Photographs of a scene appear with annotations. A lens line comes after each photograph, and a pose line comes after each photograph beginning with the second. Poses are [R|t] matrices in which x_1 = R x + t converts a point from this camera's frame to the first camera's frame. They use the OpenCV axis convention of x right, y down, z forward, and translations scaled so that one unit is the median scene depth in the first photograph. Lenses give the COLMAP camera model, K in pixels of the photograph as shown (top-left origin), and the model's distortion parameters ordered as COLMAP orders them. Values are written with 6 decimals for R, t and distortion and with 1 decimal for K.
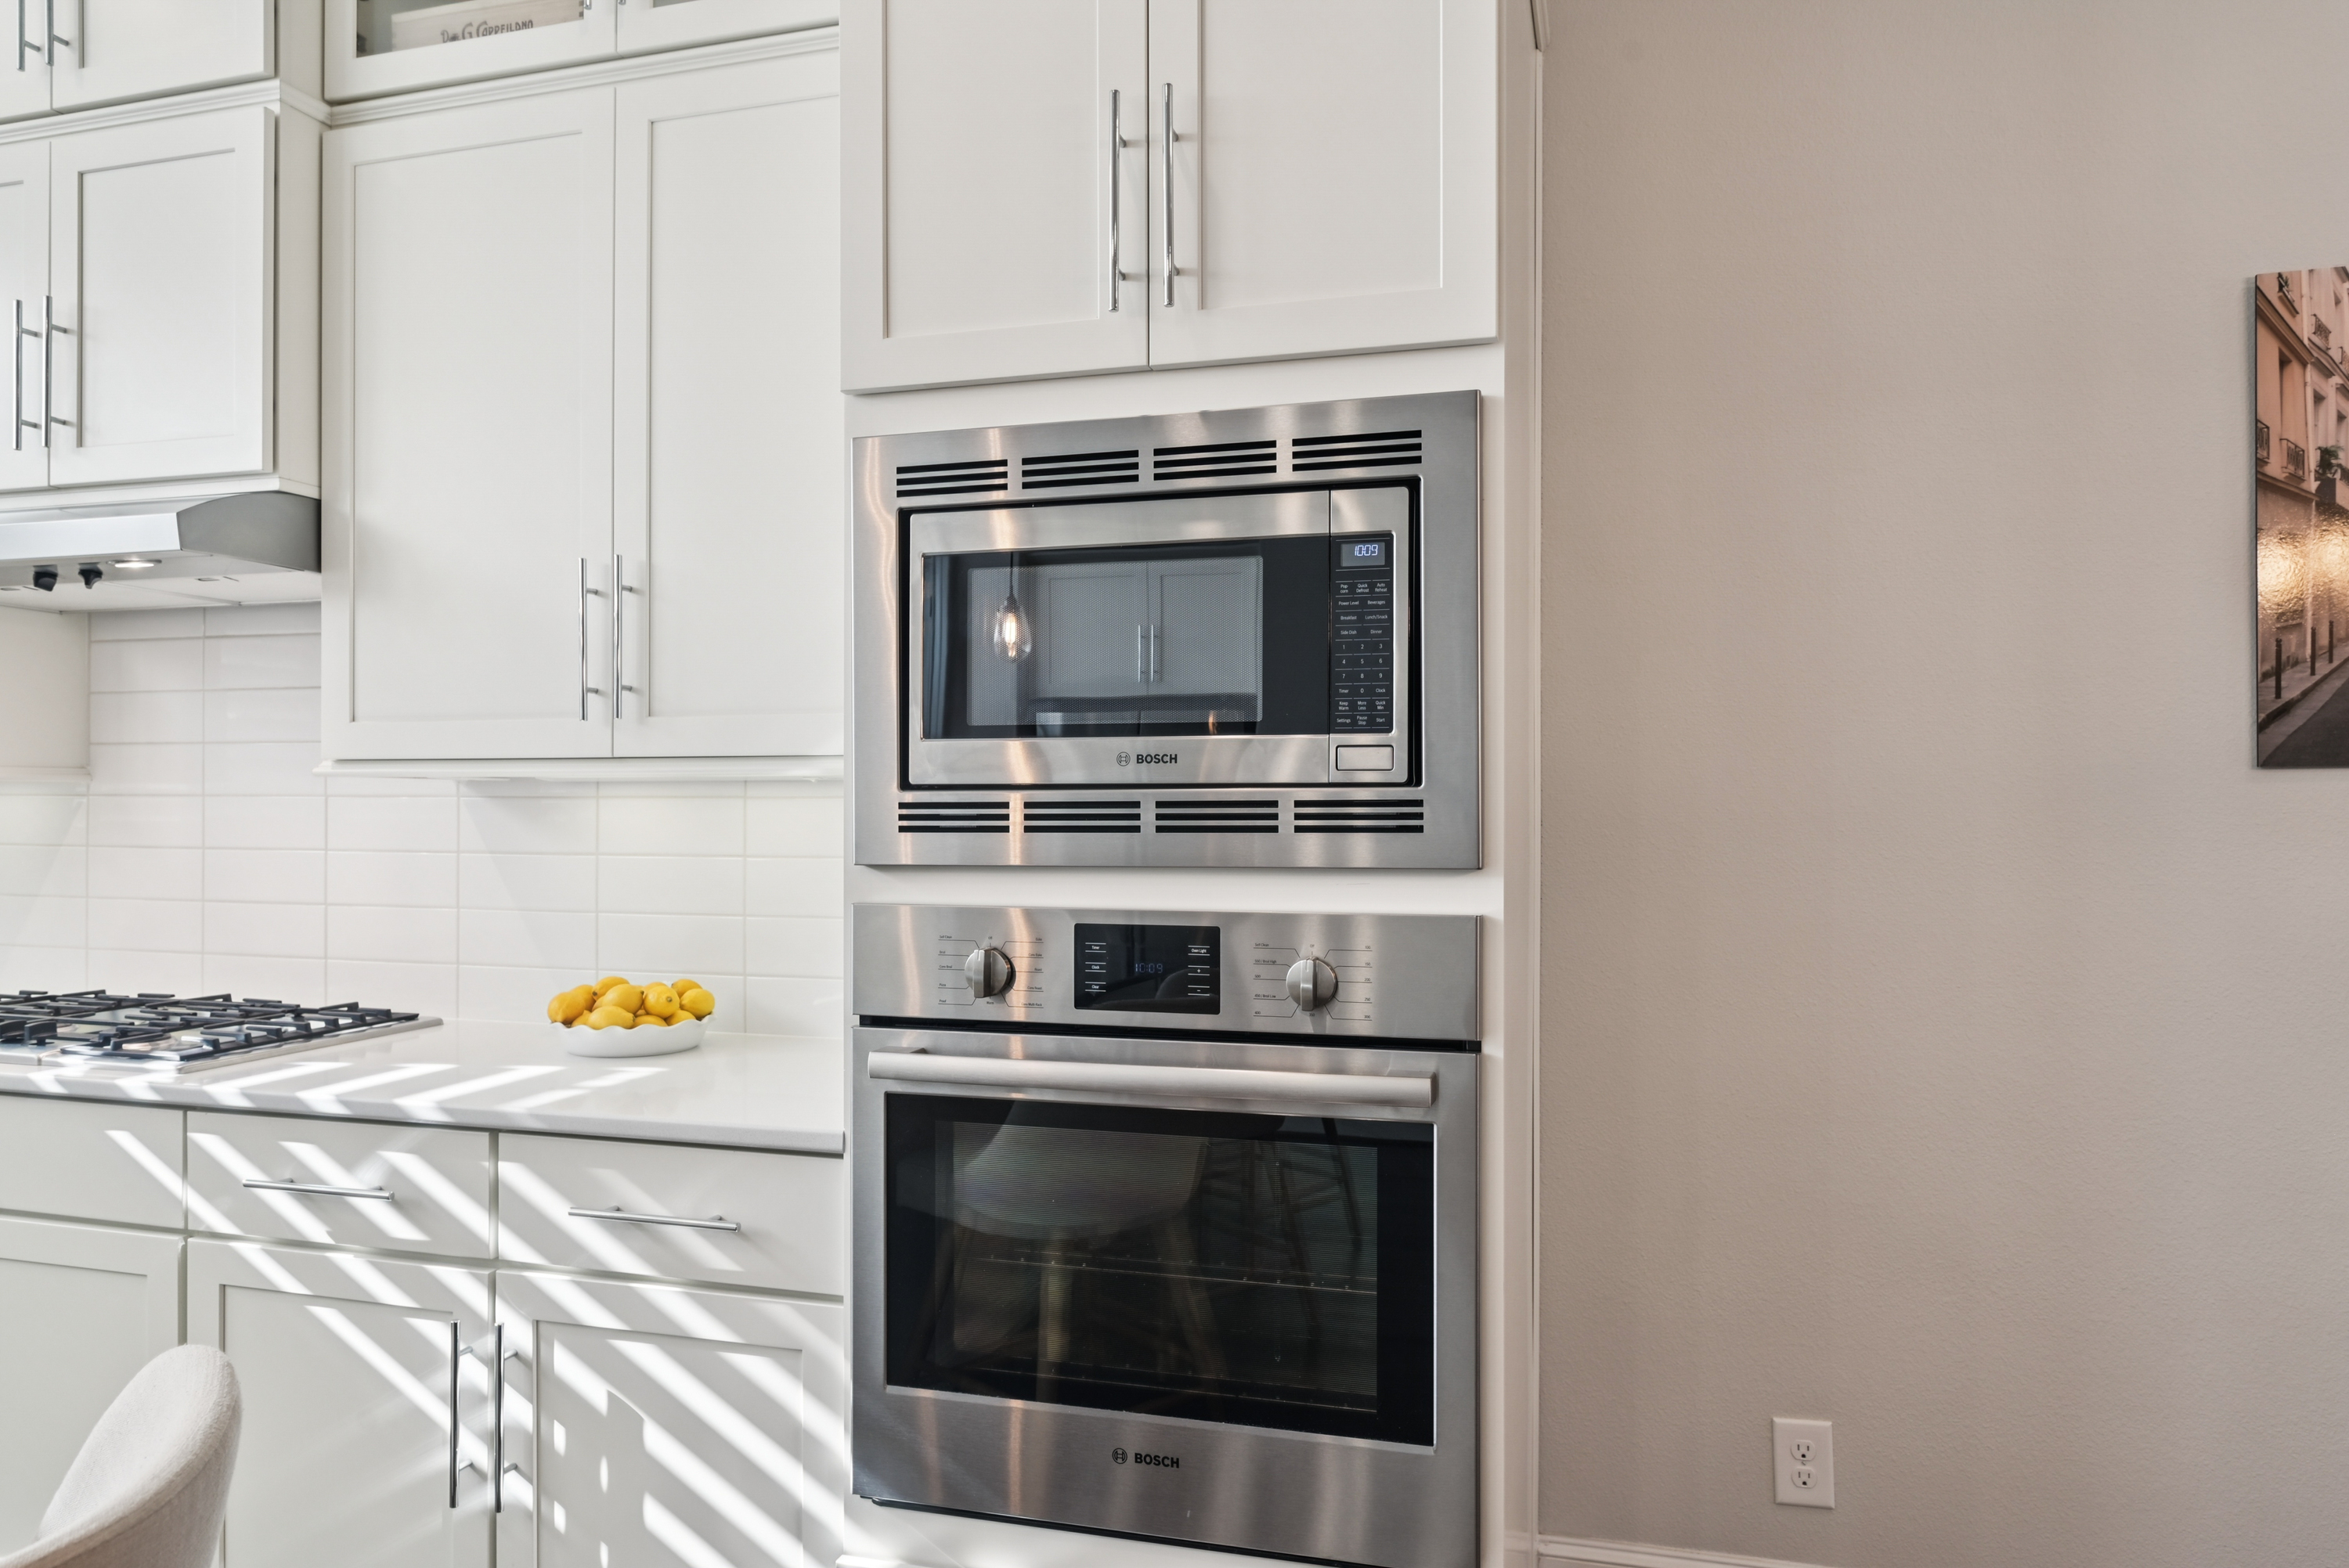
lens RADIAL K [[1500.7, 0, 1173.8], [0, 1500.7, 801.7], [0, 0, 1]] dist [-0.004119, -0.000496]
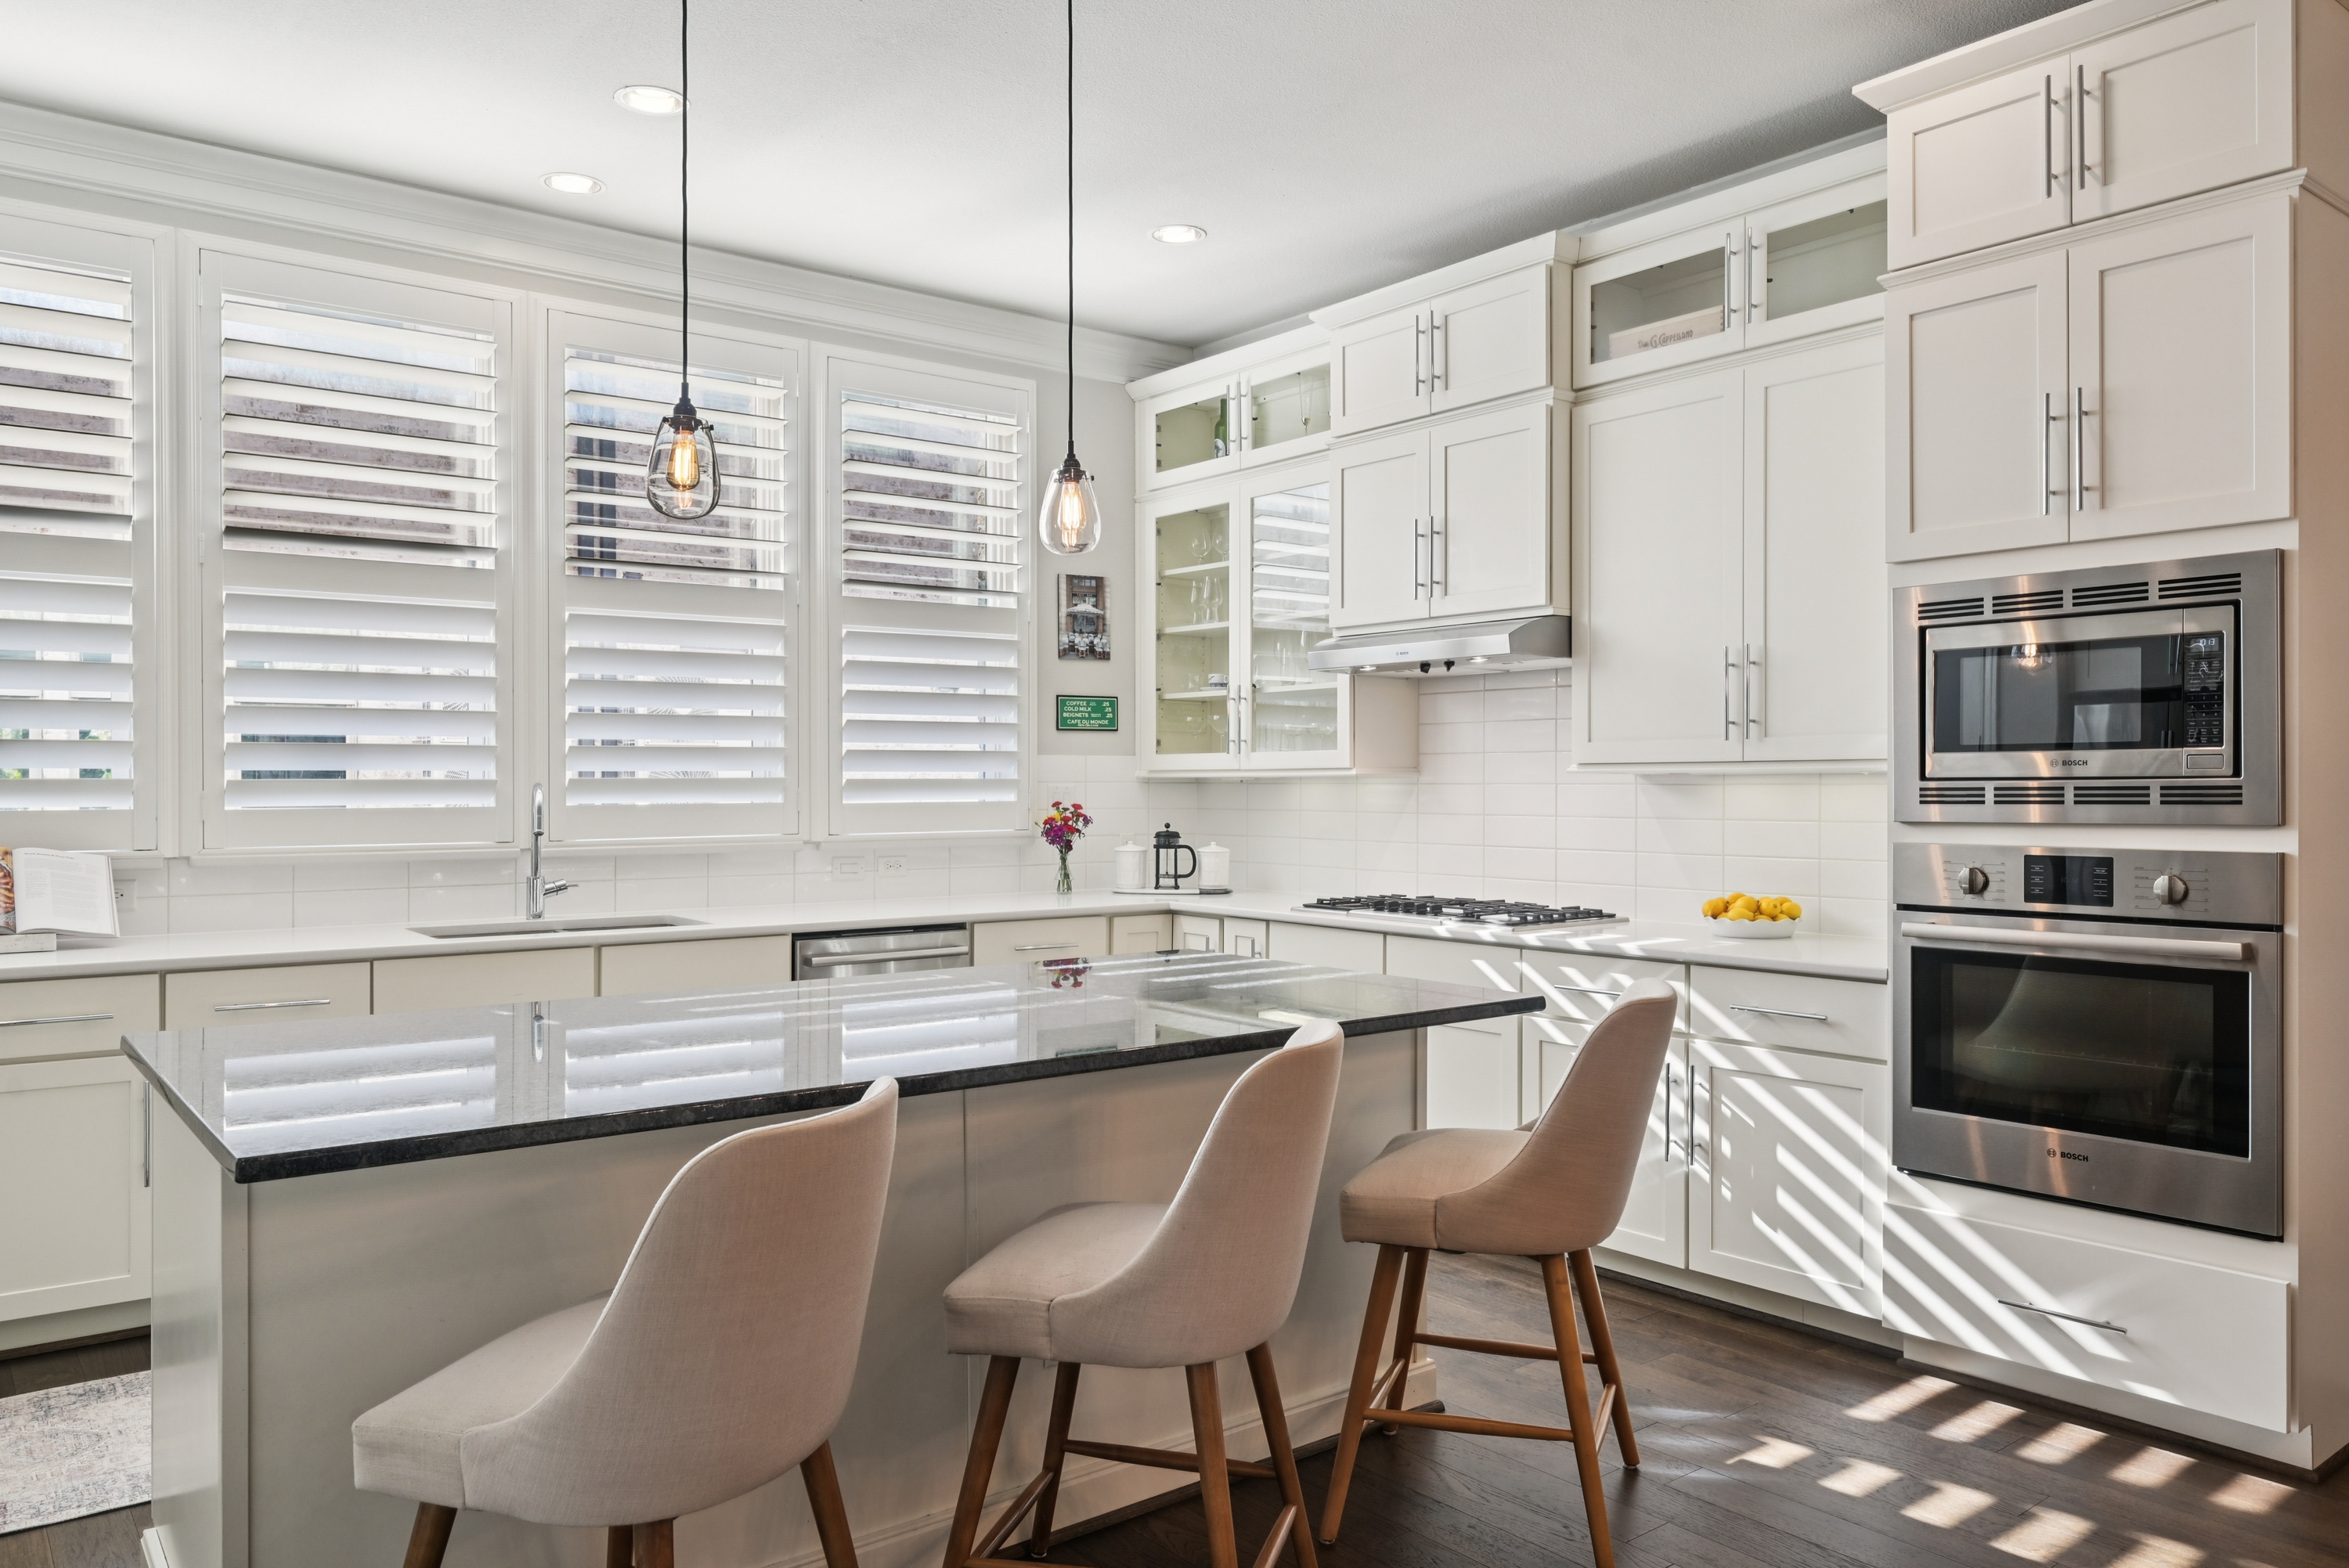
lens RADIAL K [[1629.6, 0, 1172.7], [0, 1629.6, 785.1], [0, 0, 1]] dist [-0.007886, 0.005095]
pose [[0.809224, -0.001335, -0.587499, 0.220526], [-0.000400, 0.999996, -0.002824, 0.003644], [0.587500, 0.002520, 0.809220, -1.023873]]
